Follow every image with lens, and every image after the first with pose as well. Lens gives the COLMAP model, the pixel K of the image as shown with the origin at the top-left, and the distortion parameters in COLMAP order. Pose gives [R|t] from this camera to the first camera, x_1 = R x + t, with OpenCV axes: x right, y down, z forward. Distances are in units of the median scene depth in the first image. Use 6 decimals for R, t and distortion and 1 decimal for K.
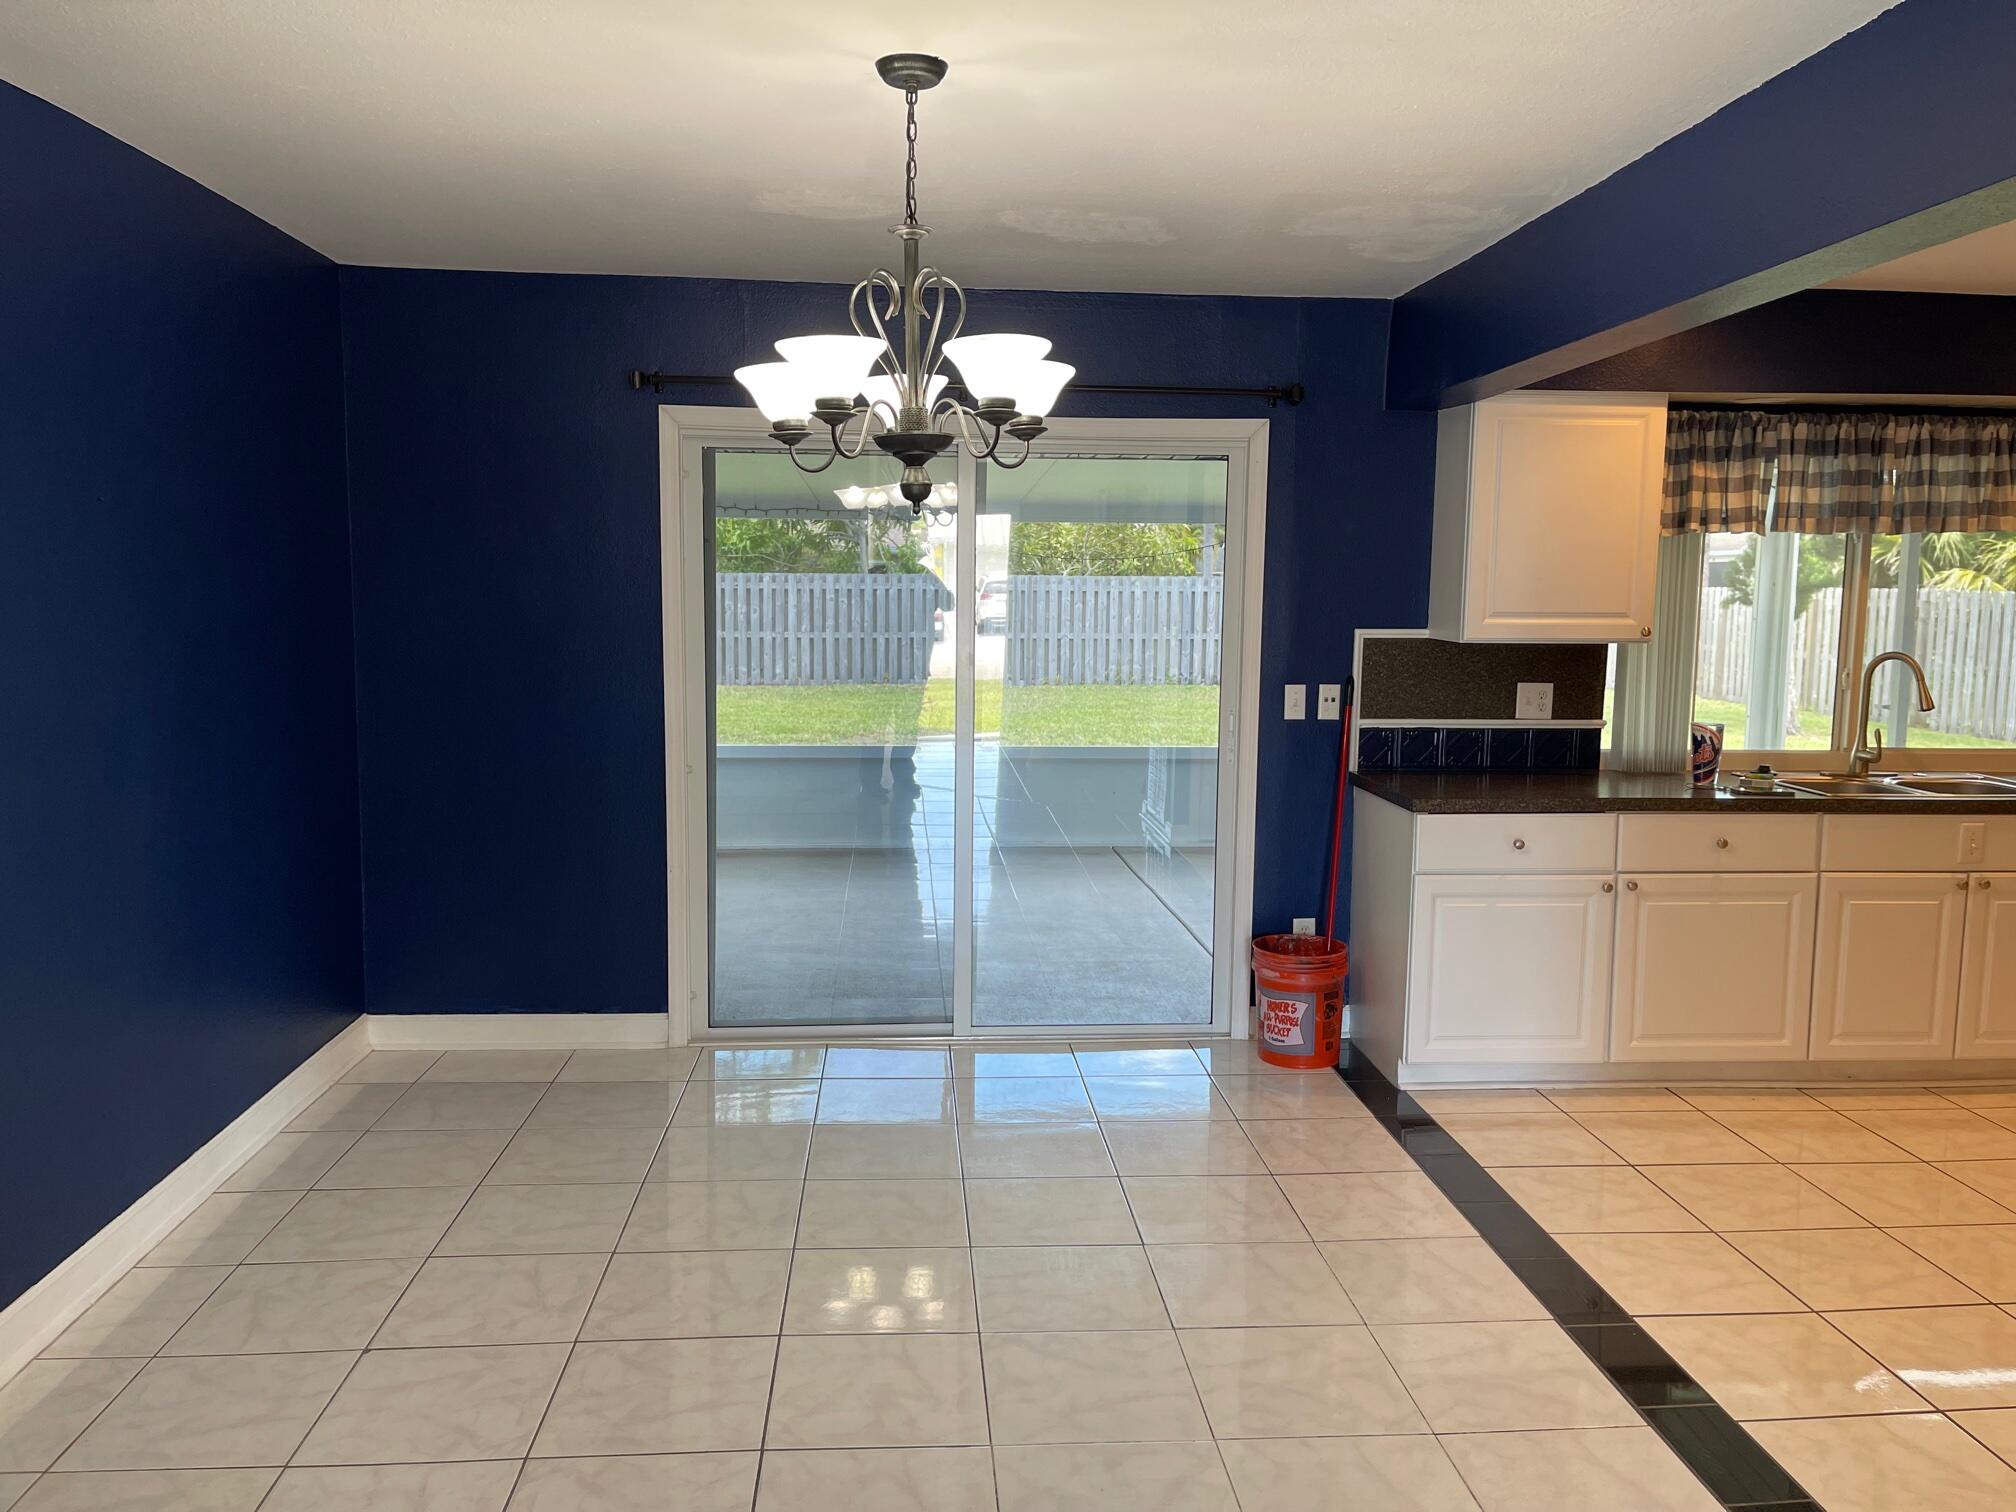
lens RADIAL K [[1515.8, 0, 1008.0], [0, 1515.8, 756.0], [0, 0, 1]] dist [0.100113, -0.139658]
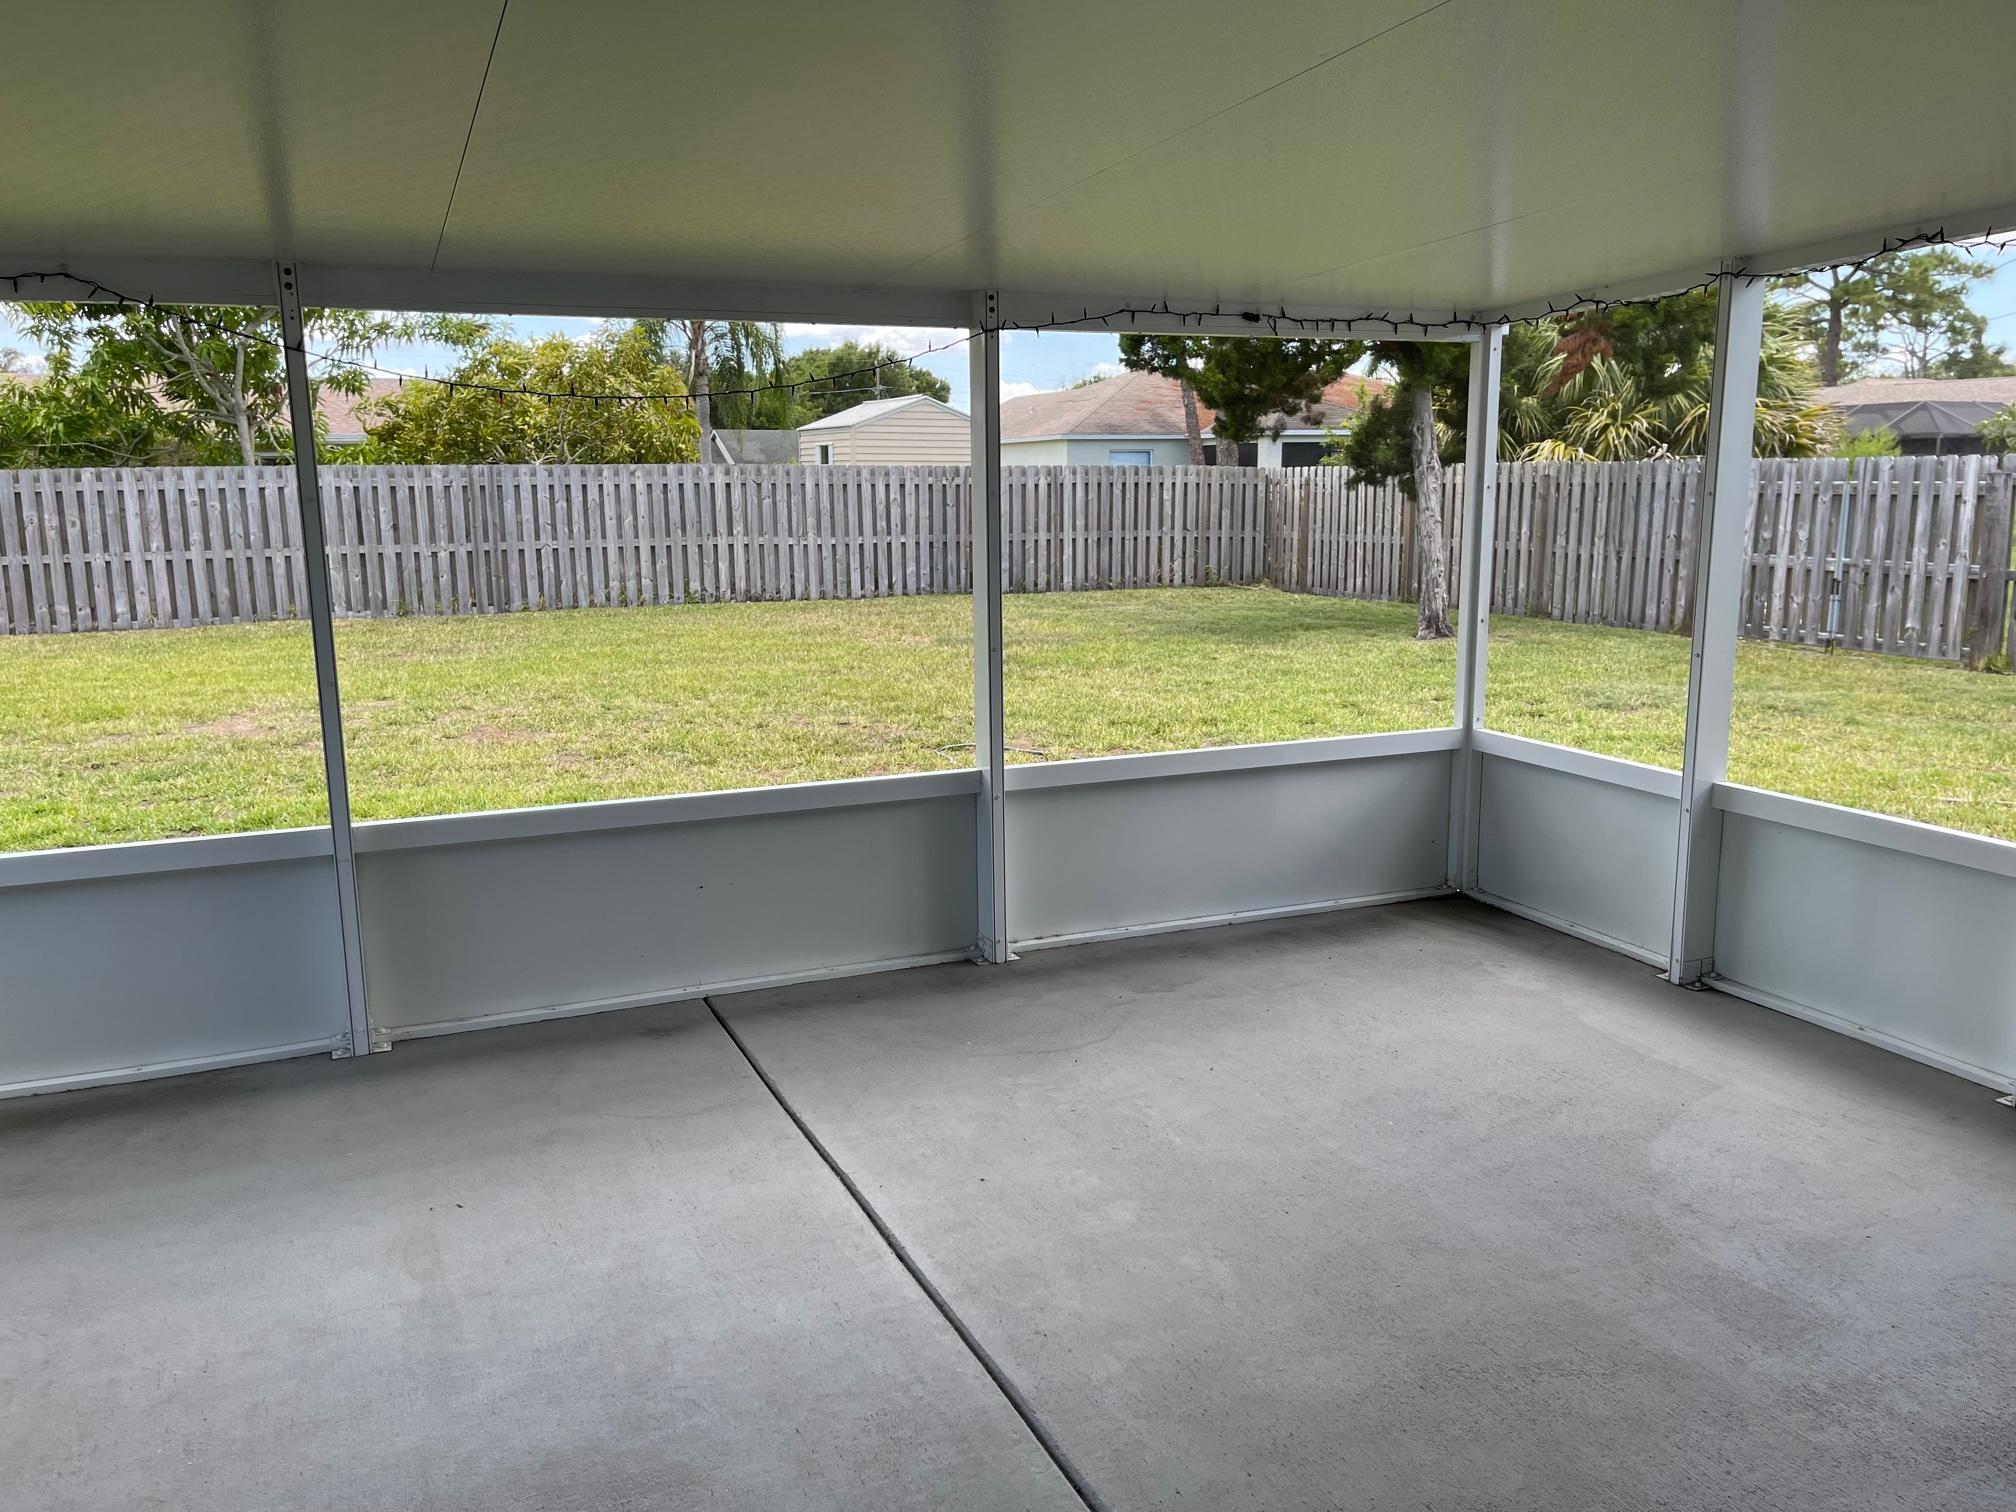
lens RADIAL K [[1541.7, 0, 1008.0], [0, 1541.7, 756.0], [0, 0, 1]] dist [0.060283, -0.074639]
pose [[0.946044, -0.078698, 0.314338, 0.004660], [0.058019, 0.995522, 0.074624, -0.021233], [-0.318803, -0.052360, 0.946374, 0.214235]]
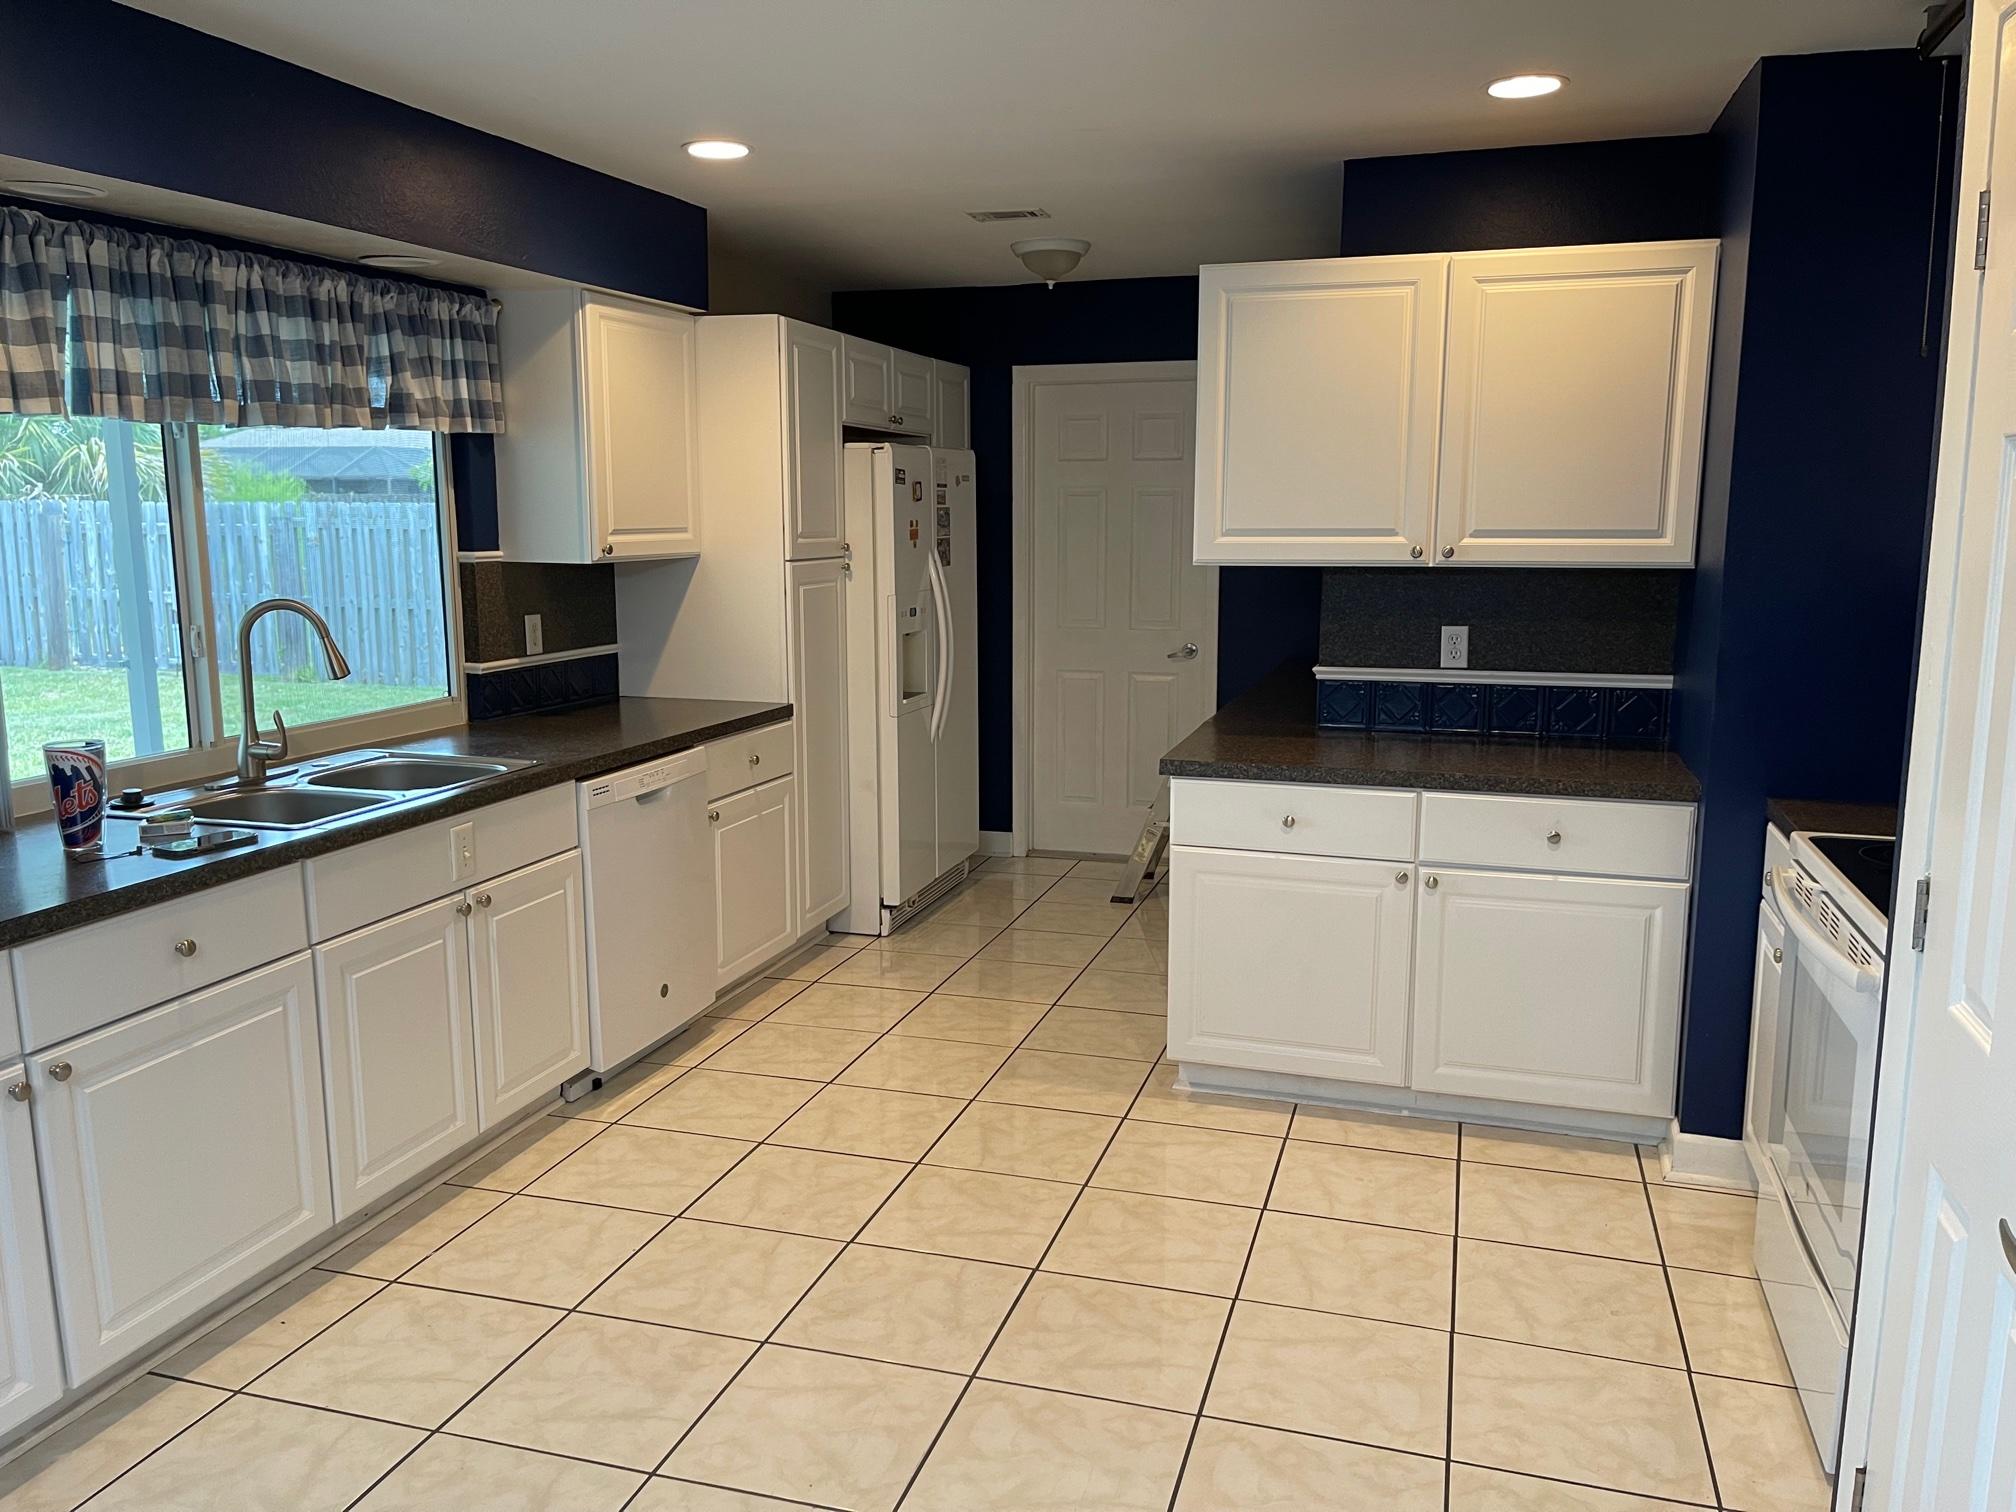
lens RADIAL K [[1515.8, 0, 1008.0], [0, 1515.8, 756.0], [0, 0, 1]] dist [0.100113, -0.139658]
pose [[0.361748, -0.163696, 0.917792, 0.011052], [0.108620, 0.985160, 0.132899, -0.013288], [-0.925927, 0.051614, 0.374160, 0.108235]]
